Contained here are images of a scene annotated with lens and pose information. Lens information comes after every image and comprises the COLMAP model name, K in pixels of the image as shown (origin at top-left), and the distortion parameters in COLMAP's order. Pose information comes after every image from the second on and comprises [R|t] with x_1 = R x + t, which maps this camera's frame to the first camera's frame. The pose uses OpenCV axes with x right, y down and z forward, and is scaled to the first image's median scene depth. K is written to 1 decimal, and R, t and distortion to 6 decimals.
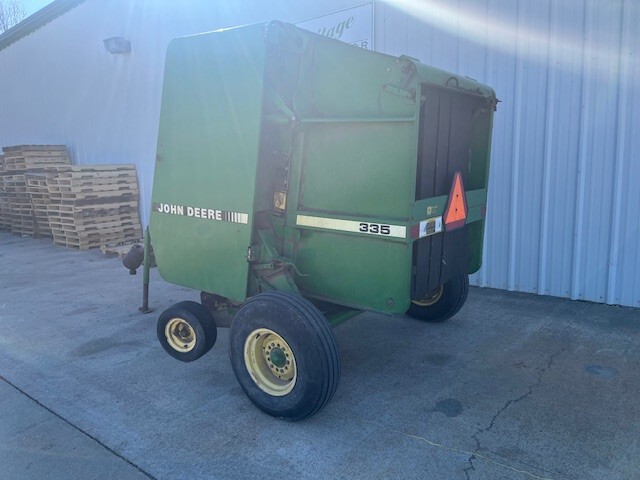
lens RADIAL K [[484.3, 0, 316.8], [0, 484.3, 240.0], [0, 0, 1]] dist [0.076182, -0.101911]
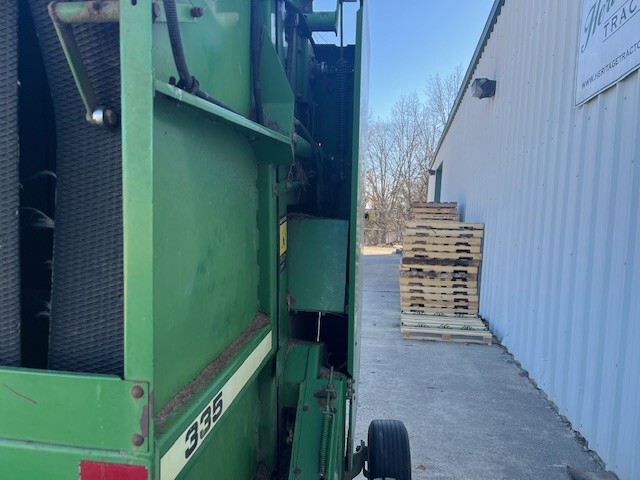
lens RADIAL K [[484.3, 0, 324.3], [0, 484.3, 243.5], [0, 0, 1]] dist [0.076182, -0.101911]
pose [[0.498534, 0.086223, -0.862571, 0.625694], [-0.184977, 0.982705, -0.008678, -0.195158], [0.846904, 0.163882, 0.505861, 1.072152]]
